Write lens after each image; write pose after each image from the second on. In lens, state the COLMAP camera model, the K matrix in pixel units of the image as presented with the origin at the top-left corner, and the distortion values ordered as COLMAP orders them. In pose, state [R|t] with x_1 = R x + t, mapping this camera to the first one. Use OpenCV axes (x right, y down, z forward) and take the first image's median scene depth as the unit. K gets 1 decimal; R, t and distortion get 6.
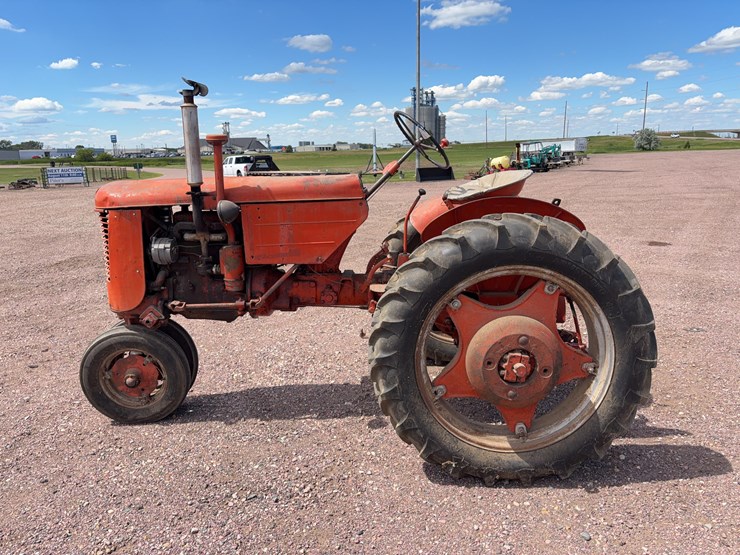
lens RADIAL K [[556.7, 0, 362.6], [0, 556.7, 278.7], [0, 0, 1]] dist [0.049417, -0.052492]
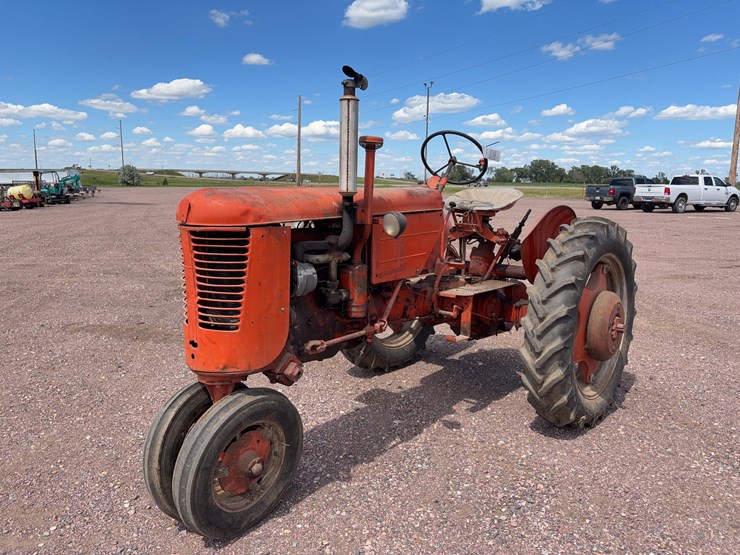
lens RADIAL K [[556.7, 0, 368.3], [0, 556.7, 281.1], [0, 0, 1]] dist [0.049417, -0.052492]
pose [[0.644705, -0.100552, 0.757790, -0.071749], [0.142349, 0.989764, 0.010226, -0.003359], [-0.751061, 0.101278, 0.652419, 0.034998]]
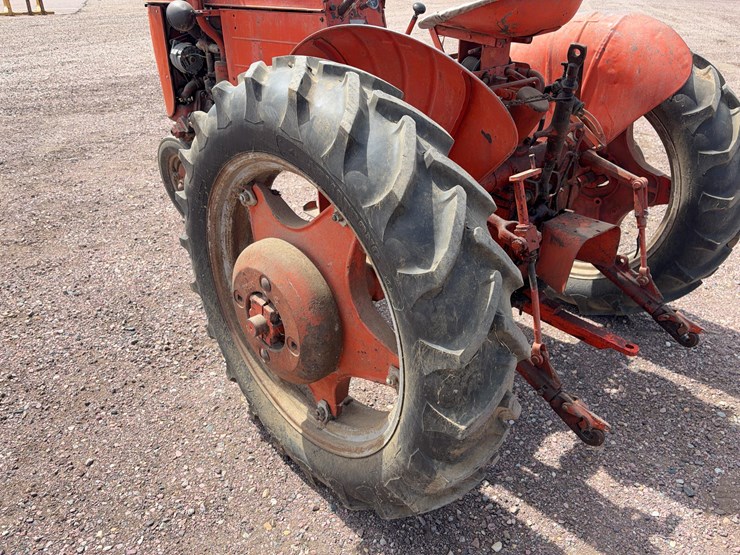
lens RADIAL K [[556.7, 0, 369.1], [0, 556.7, 273.9], [0, 0, 1]] dist [0.049417, -0.052492]
pose [[0.702437, 0.360887, -0.613468, 0.045857], [-0.164106, 0.920817, 0.353787, -0.008161], [0.692569, -0.147839, 0.706040, 0.041434]]
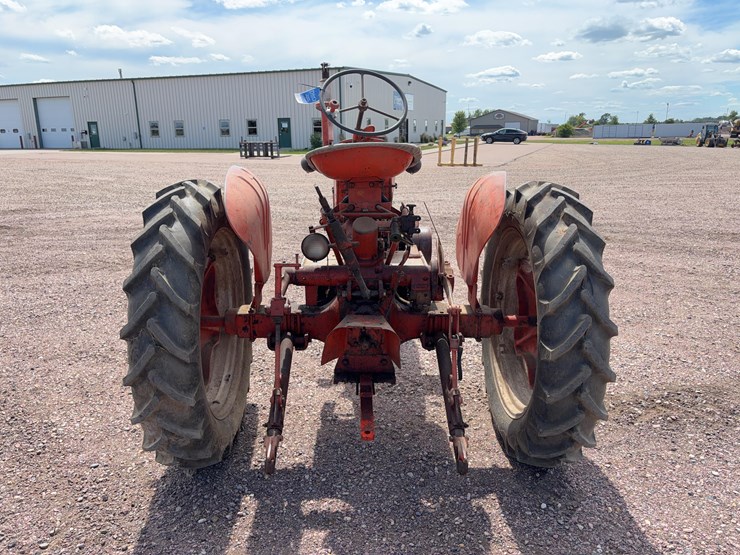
lens RADIAL K [[556.7, 0, 370.8], [0, 556.7, 276.2], [0, 0, 1]] dist [0.049417, -0.052492]
pose [[0.038906, 0.273400, -0.961113, 0.082934], [-0.209943, 0.942609, 0.259638, -0.018181], [0.976939, 0.191678, 0.094072, 0.080786]]
